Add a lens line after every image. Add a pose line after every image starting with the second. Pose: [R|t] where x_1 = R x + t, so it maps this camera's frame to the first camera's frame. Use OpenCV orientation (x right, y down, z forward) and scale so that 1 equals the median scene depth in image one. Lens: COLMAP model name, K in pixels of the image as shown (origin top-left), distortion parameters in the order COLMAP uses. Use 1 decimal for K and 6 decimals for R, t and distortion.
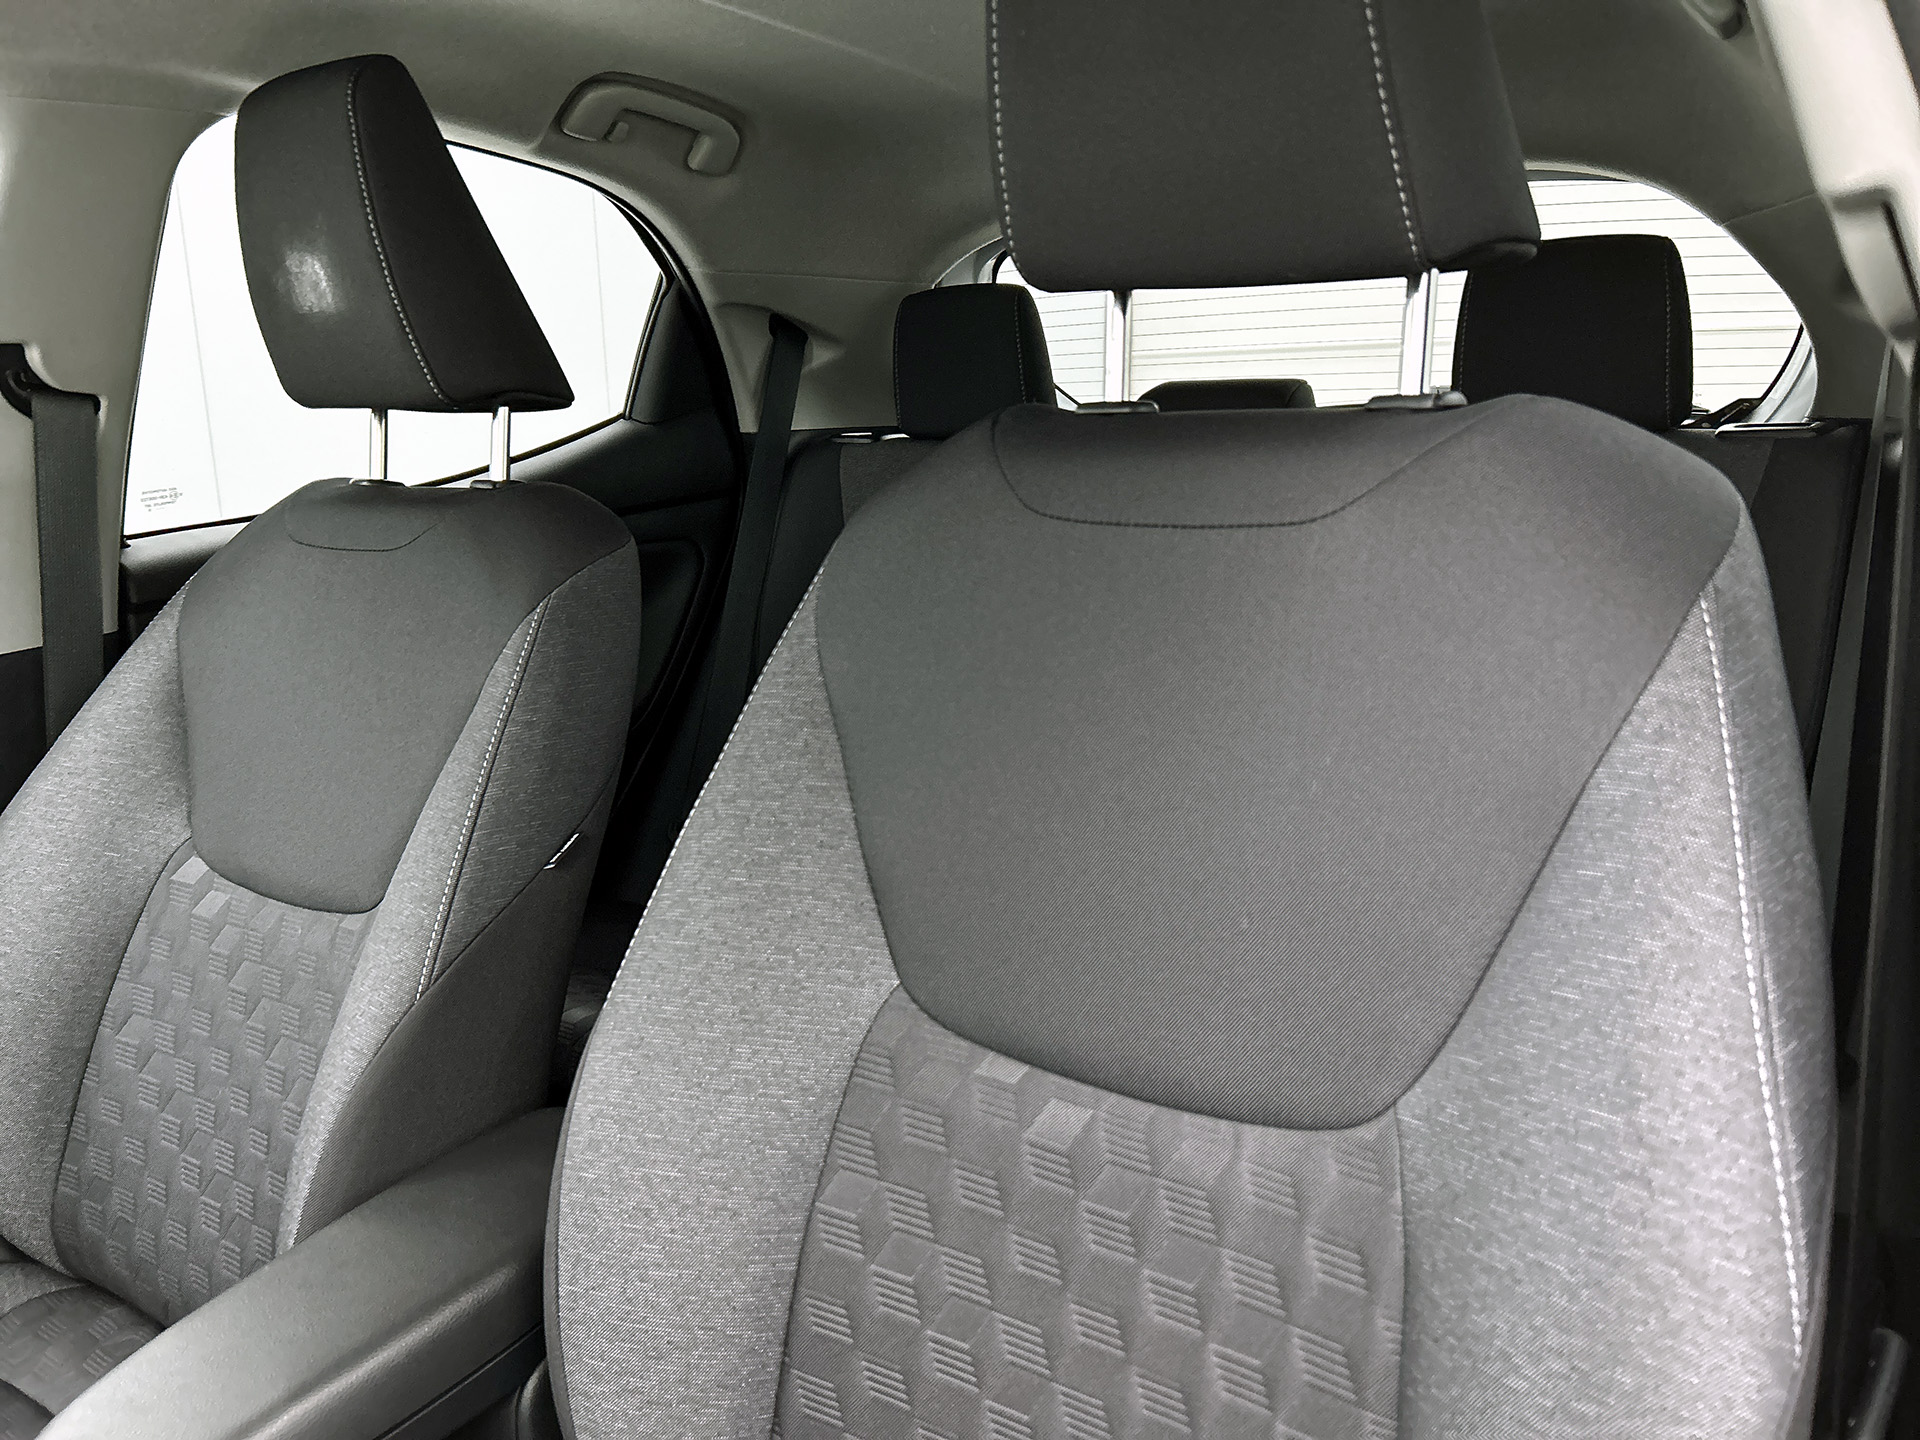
lens RADIAL K [[1478.0, 0, 969.7], [0, 1478.0, 730.8], [0, 0, 1]] dist [0.045807, -0.059263]
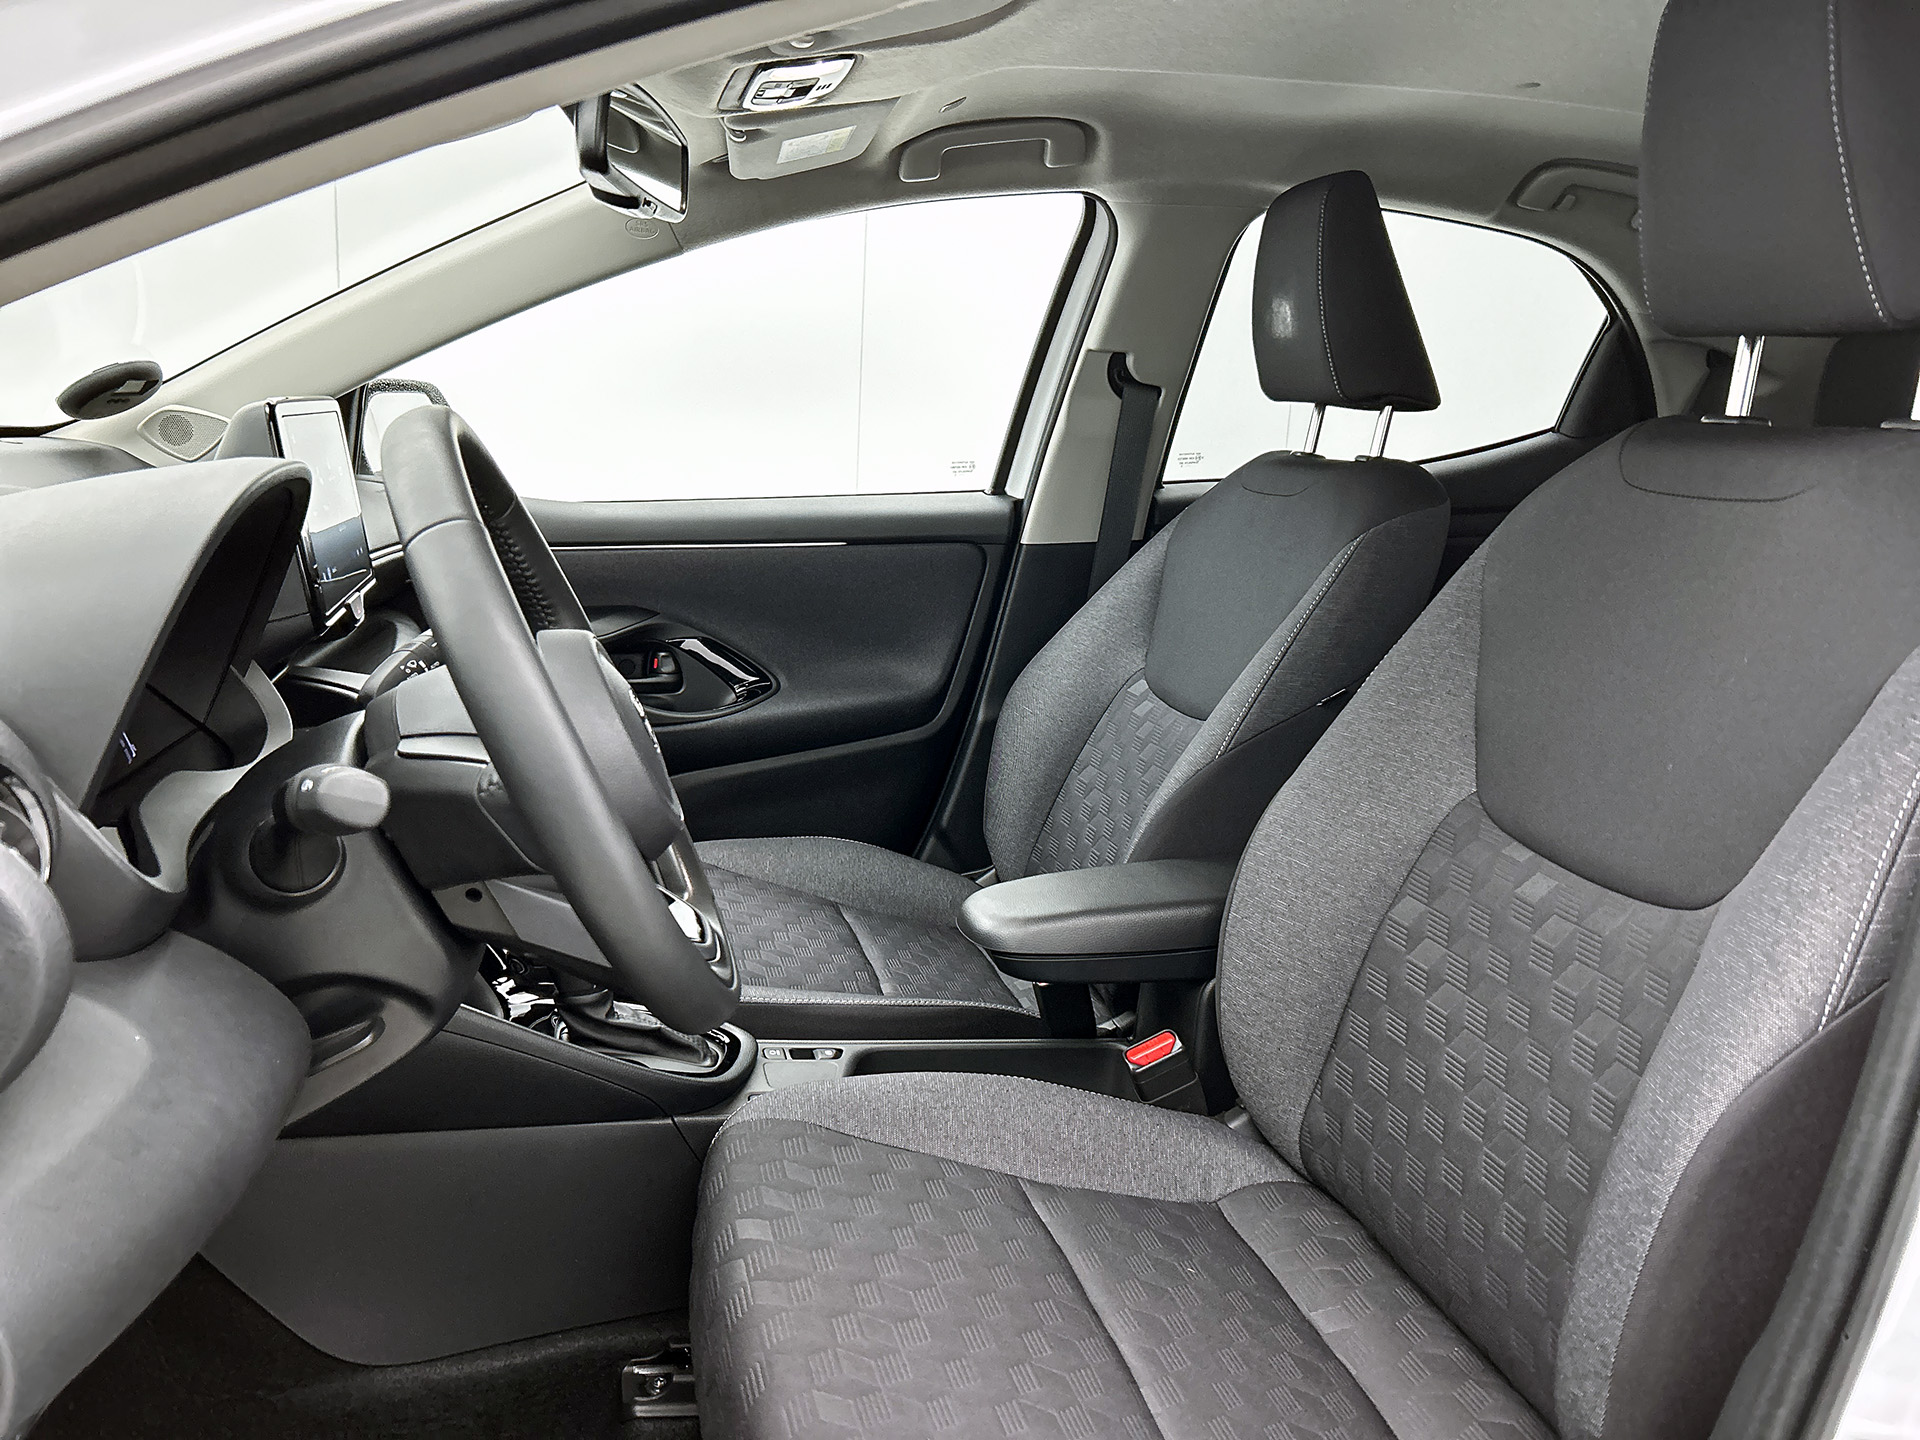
lens RADIAL K [[1478.0, 0, 951.6], [0, 1478.0, 718.3], [0, 0, 1]] dist [0.045807, -0.059263]
pose [[0.750076, 0.192048, -0.632853, 0.332669], [-0.208326, 0.976806, 0.049511, 0.091758], [0.627683, 0.094703, 0.772687, -0.338732]]
